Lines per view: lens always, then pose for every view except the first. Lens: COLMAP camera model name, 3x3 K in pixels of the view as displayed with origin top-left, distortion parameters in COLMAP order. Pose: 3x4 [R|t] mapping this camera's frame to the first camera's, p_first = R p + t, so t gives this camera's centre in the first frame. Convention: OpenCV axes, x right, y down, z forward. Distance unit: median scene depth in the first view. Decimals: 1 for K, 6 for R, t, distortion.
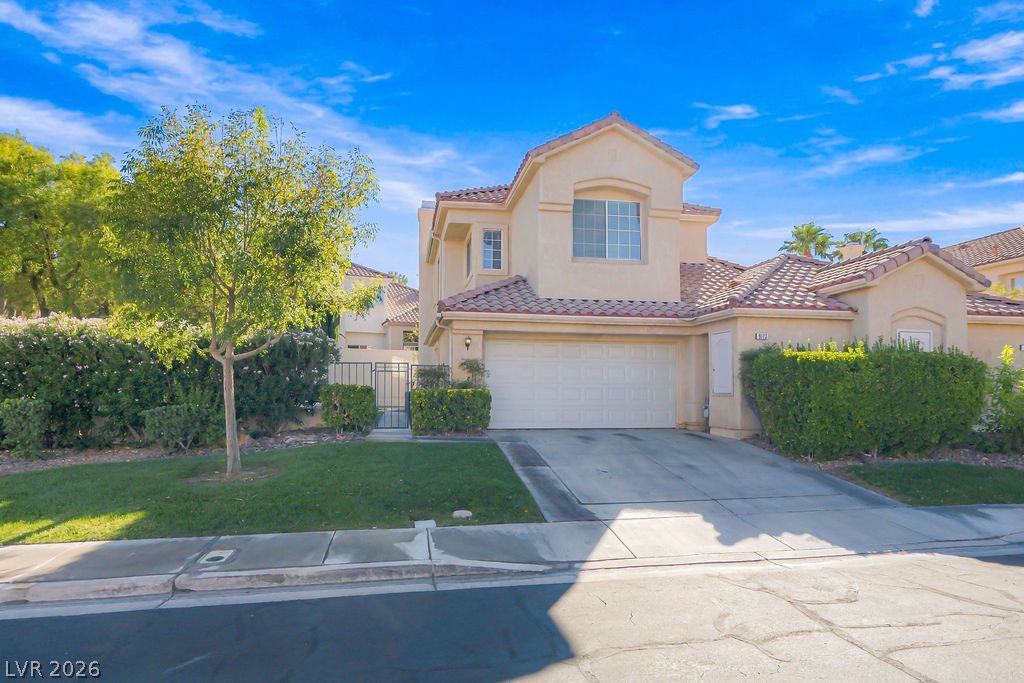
lens RADIAL K [[583.8, 0, 517.7], [0, 583.8, 349.1], [0, 0, 1]] dist [-0.005094, 0.000846]
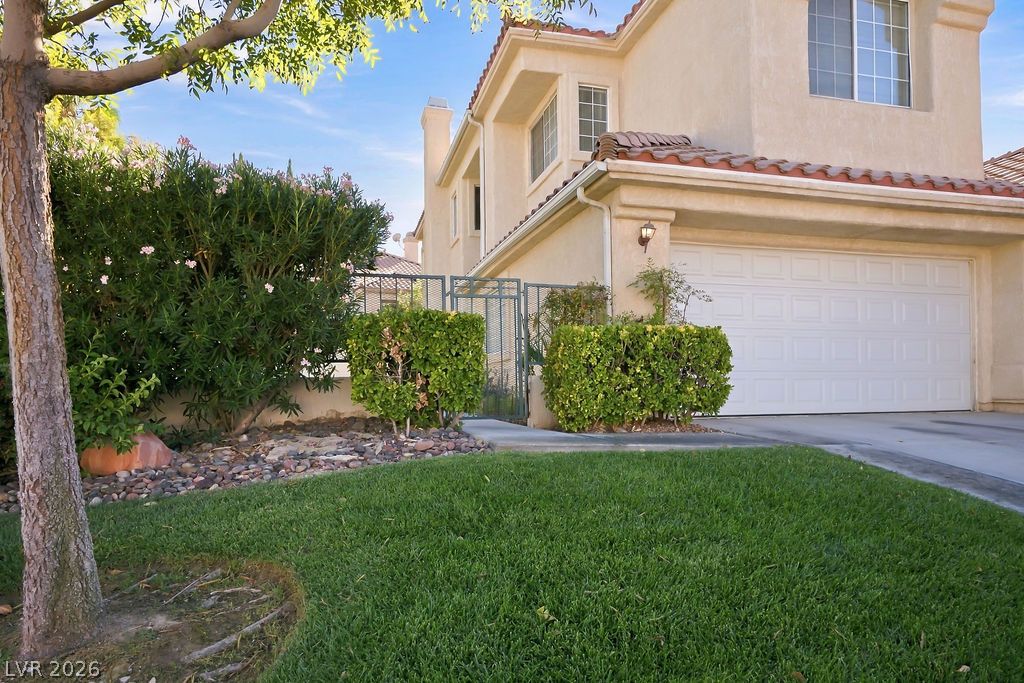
lens RADIAL K [[583.8, 0, 507.7], [0, 583.8, 350.9], [0, 0, 1]] dist [-0.005094, 0.000846]
pose [[0.996308, -0.007384, 0.085536, -0.254537], [0.006570, 0.999930, 0.009794, 0.082153], [-0.085602, -0.009196, 0.996287, 0.572374]]
